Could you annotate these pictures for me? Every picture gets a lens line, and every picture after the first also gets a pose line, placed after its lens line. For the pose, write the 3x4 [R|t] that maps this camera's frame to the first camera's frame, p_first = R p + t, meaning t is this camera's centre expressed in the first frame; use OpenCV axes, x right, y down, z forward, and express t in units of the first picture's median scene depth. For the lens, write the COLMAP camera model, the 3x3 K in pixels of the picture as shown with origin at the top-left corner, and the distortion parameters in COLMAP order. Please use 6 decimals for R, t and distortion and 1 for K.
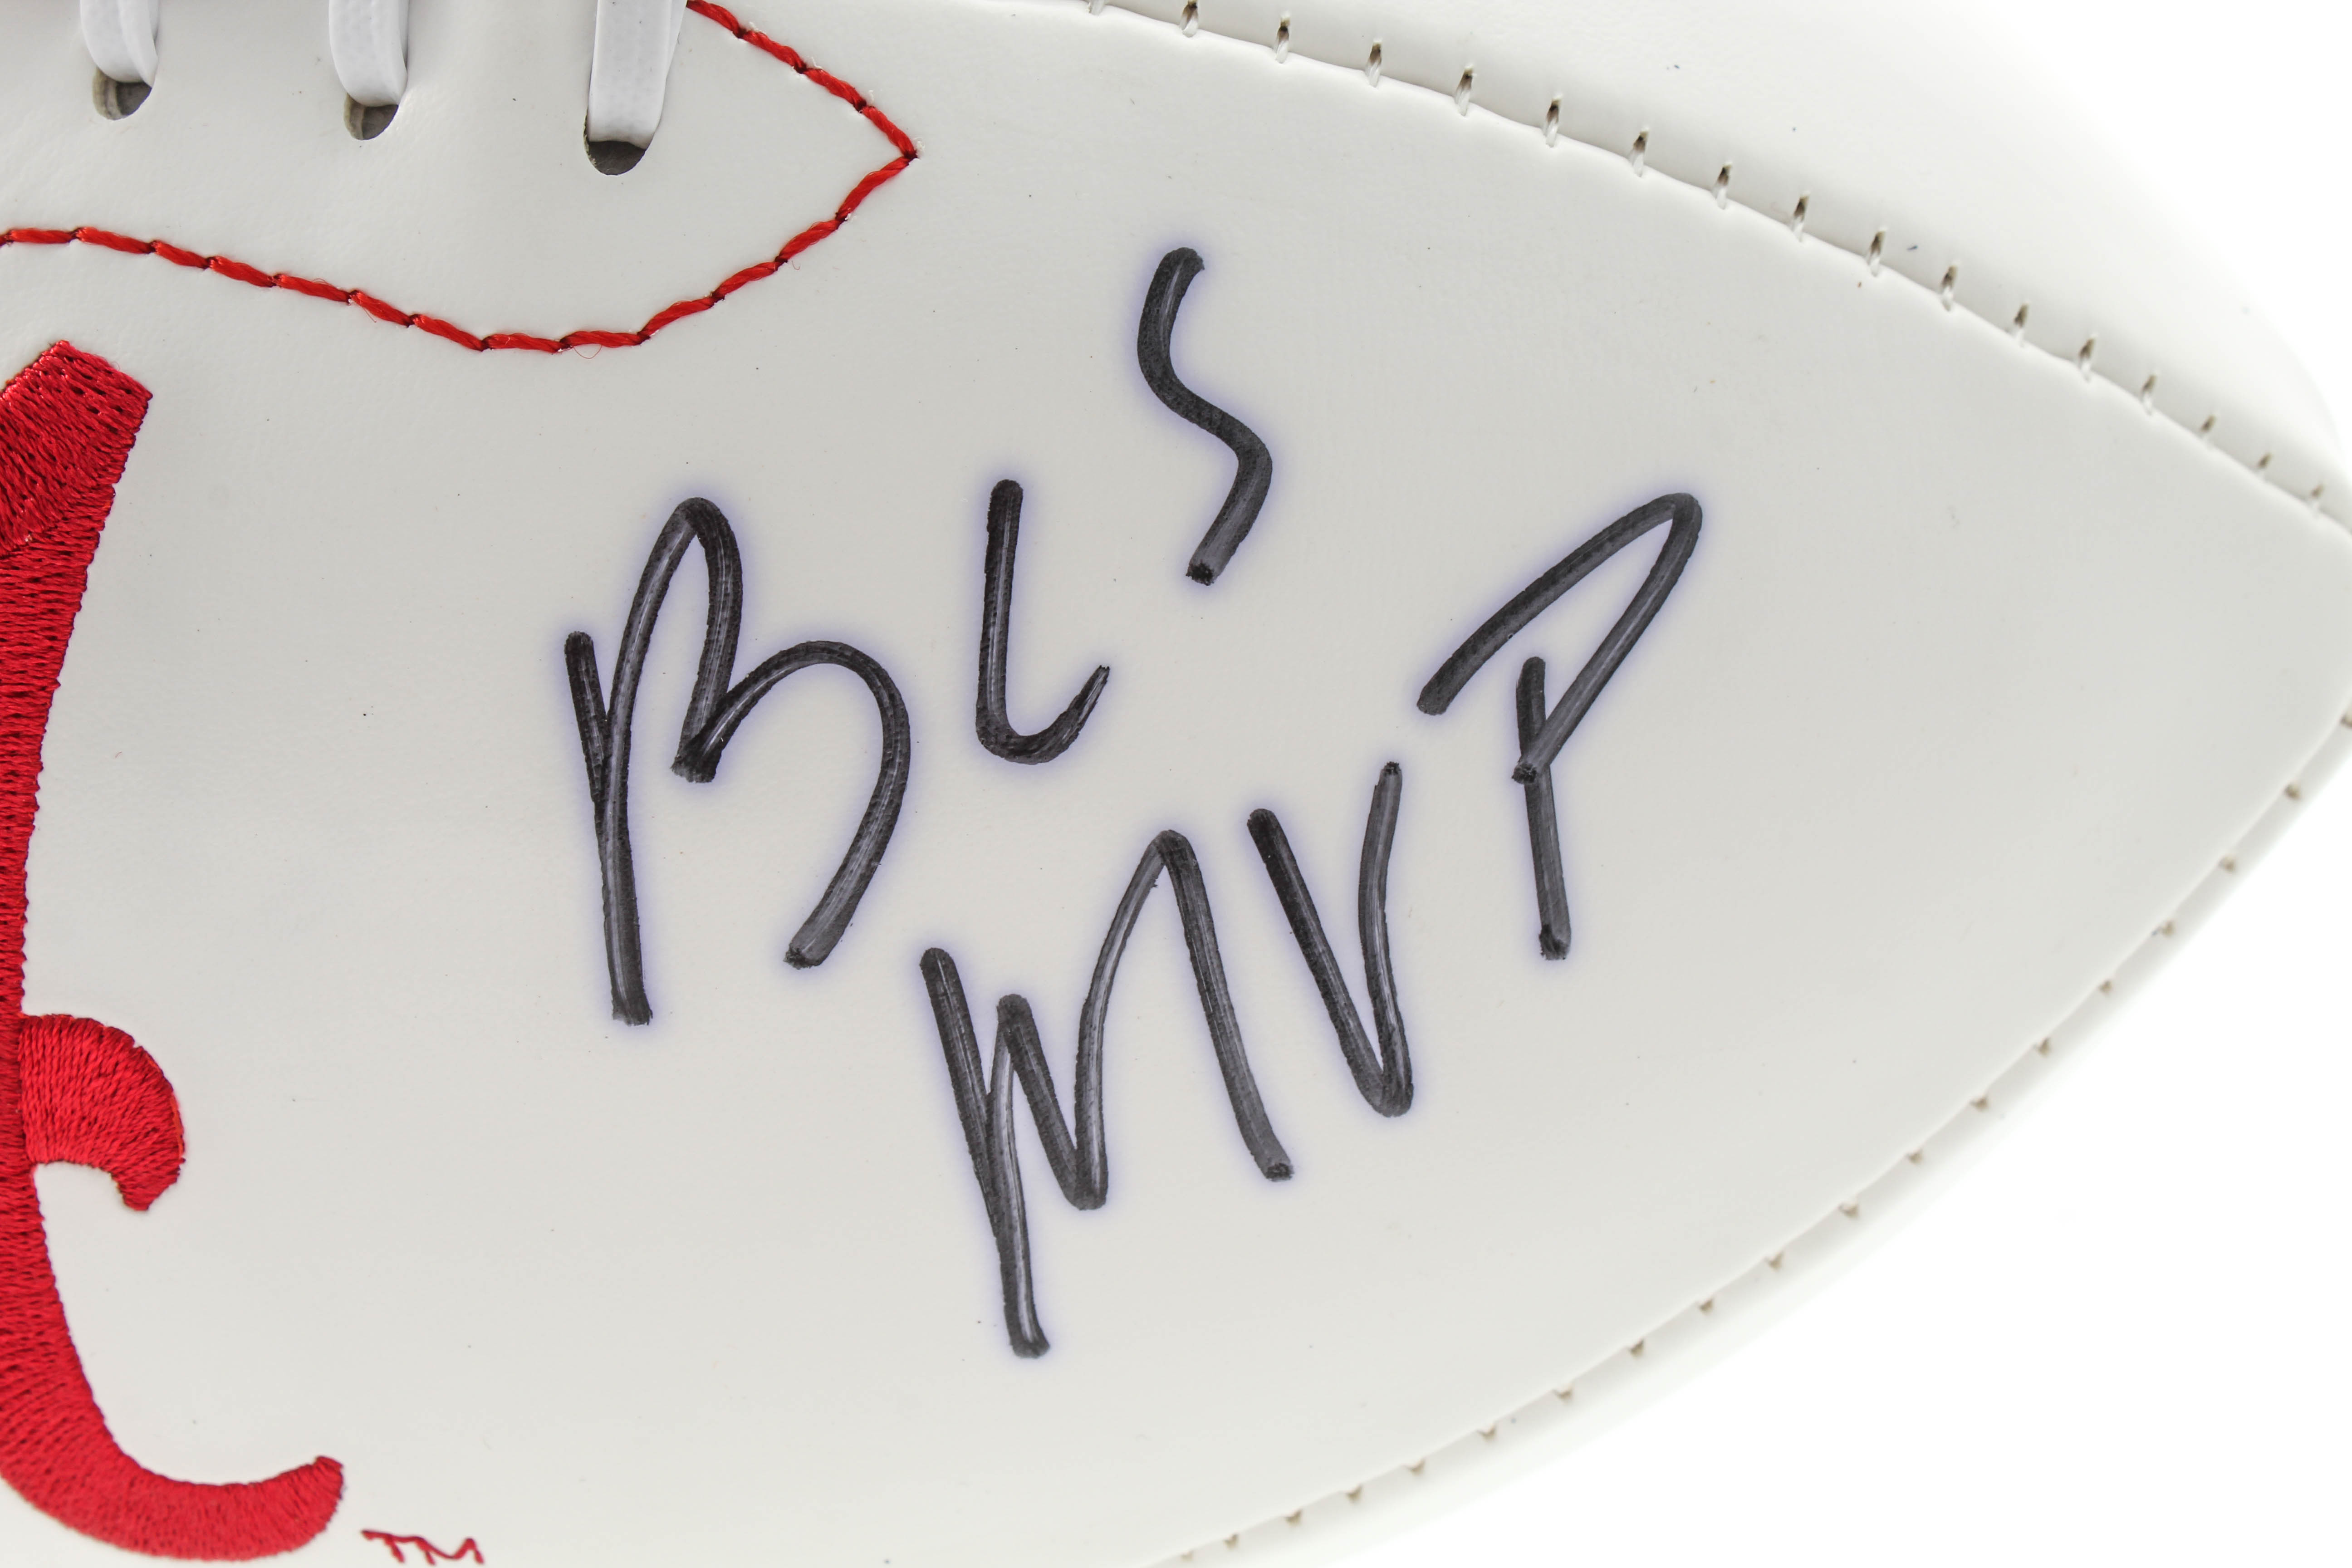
lens RADIAL K [[4725.9, 0, 1175.9], [0, 4725.9, 780.8], [0, 0, 1]] dist [-0.049327, 0.000000]
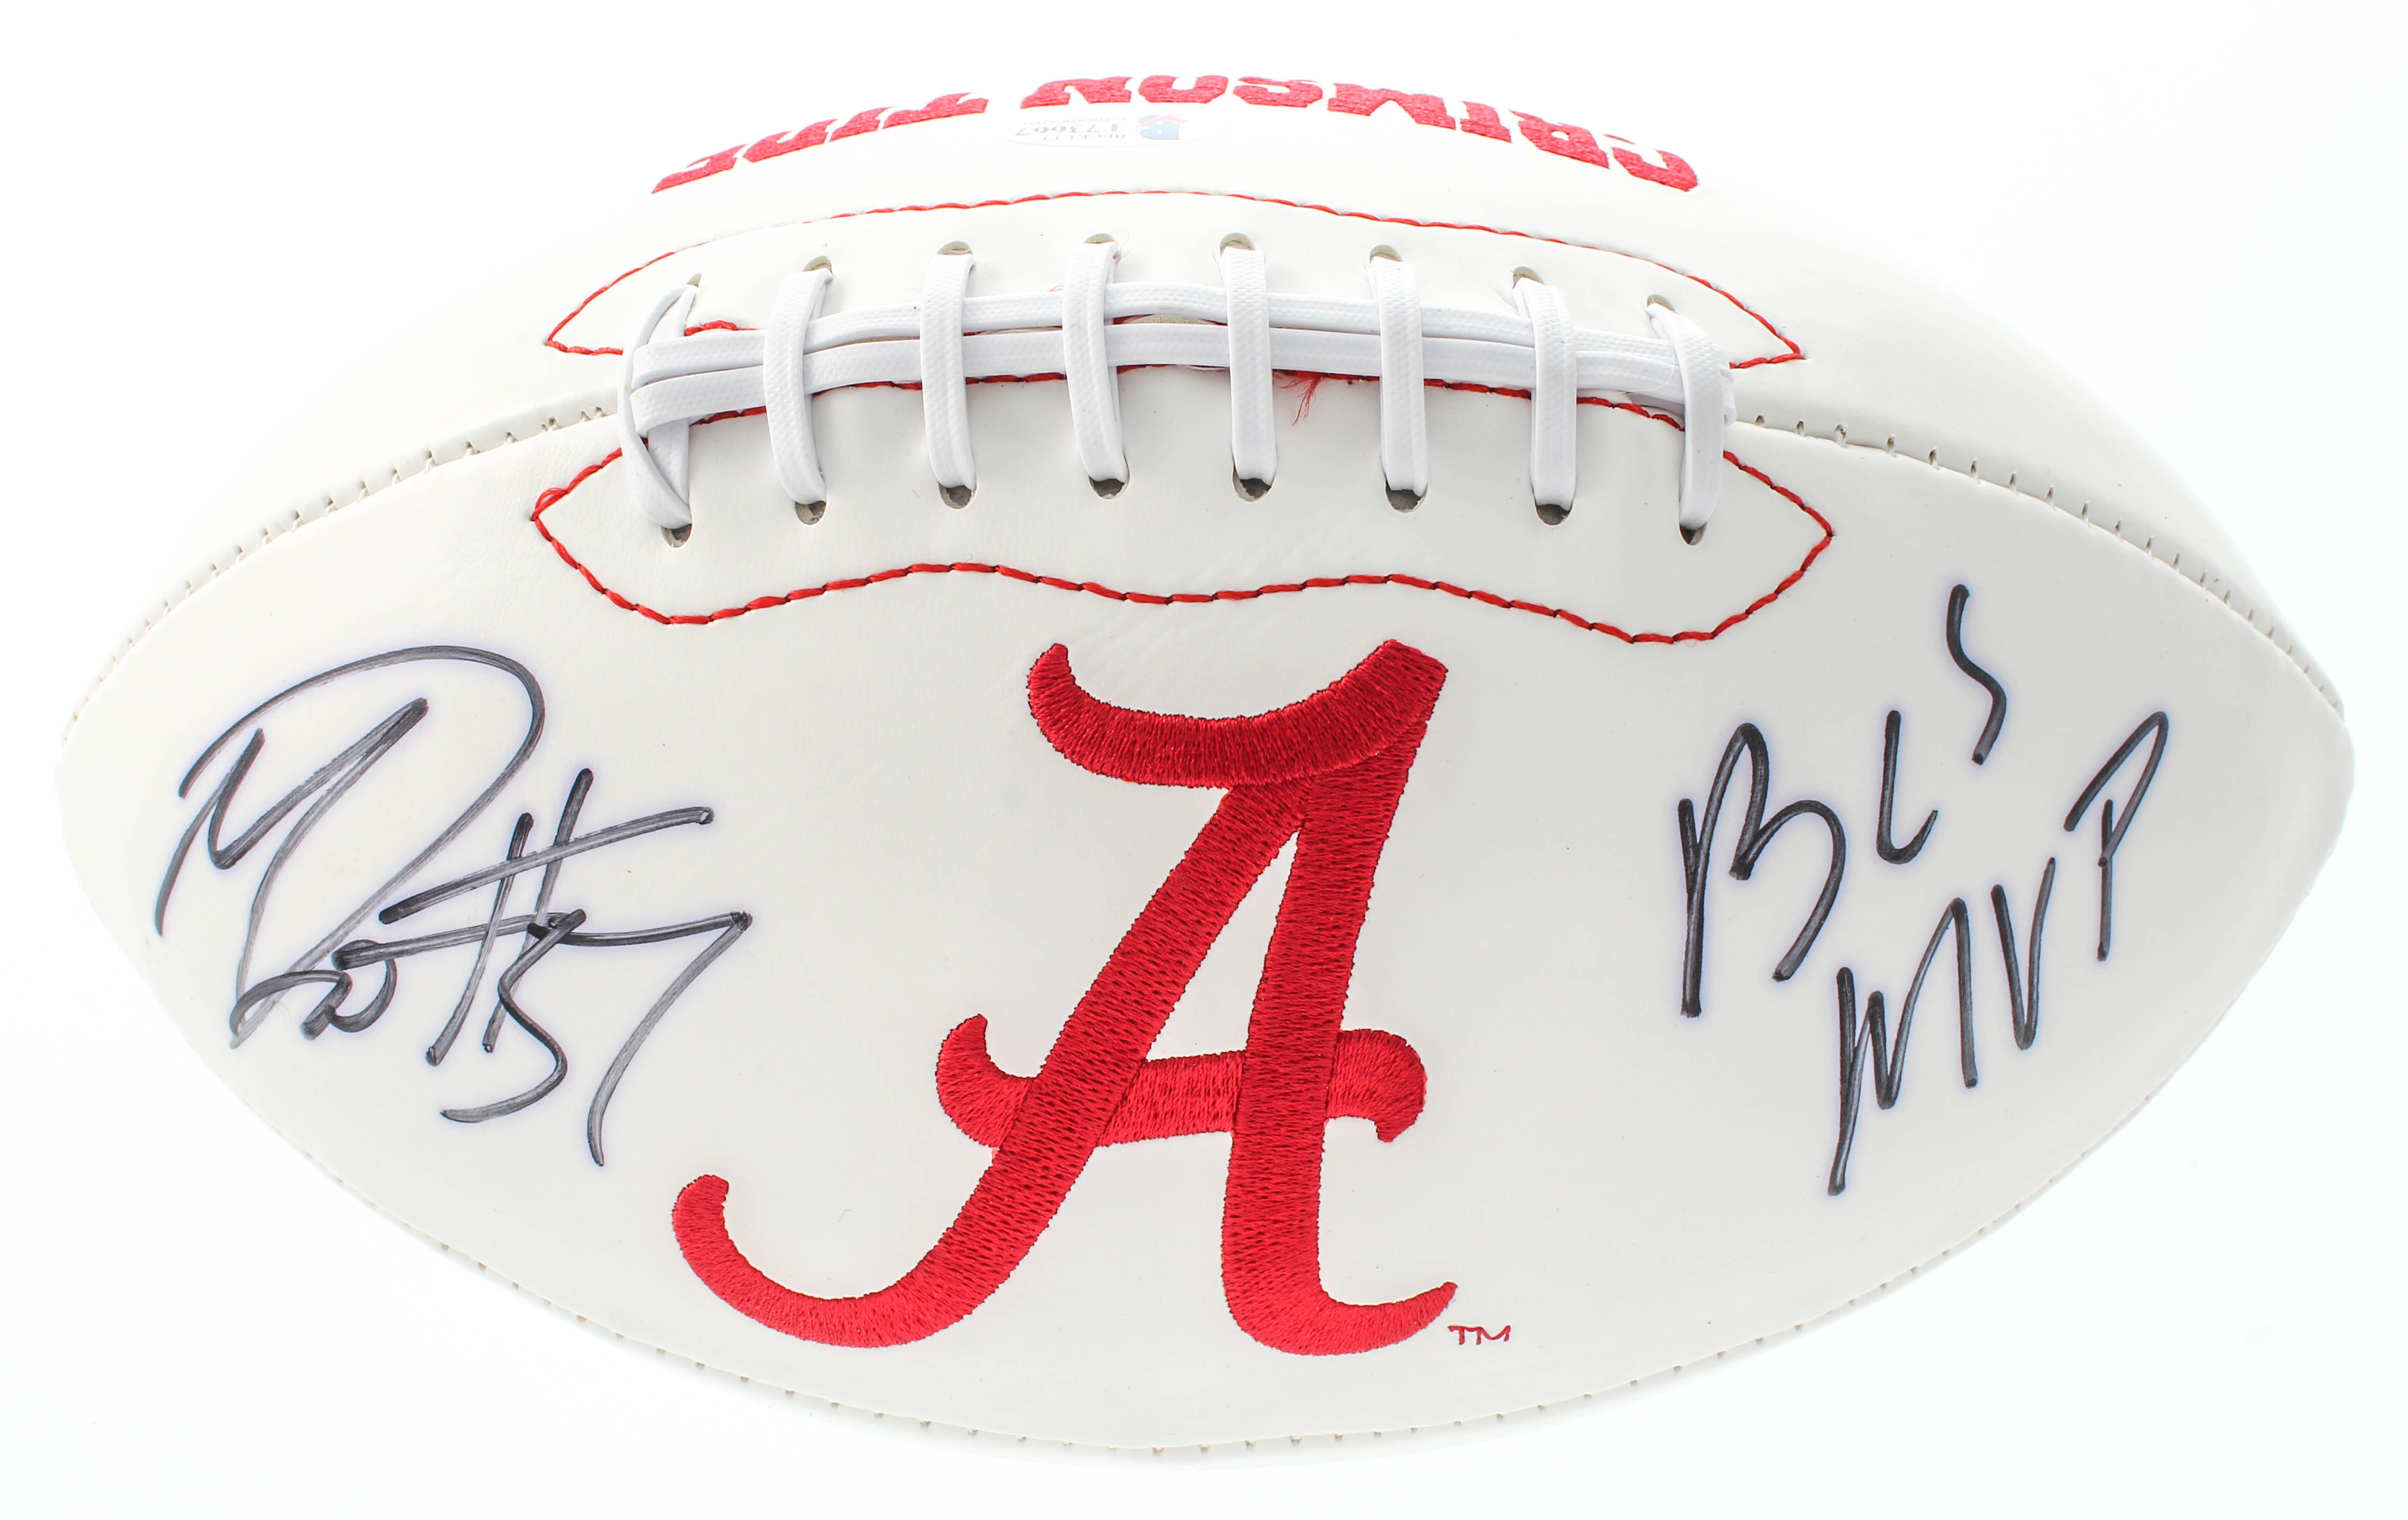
lens RADIAL K [[3248.4, 0, 1214.9], [0, 3248.4, 758.8], [0, 0, 1]] dist [-0.009411, 0.000000]
pose [[0.946929, -0.021838, 0.320700, -0.685014], [0.035758, 0.998654, -0.037579, -0.006579], [-0.319448, 0.047052, 0.946435, -0.113027]]
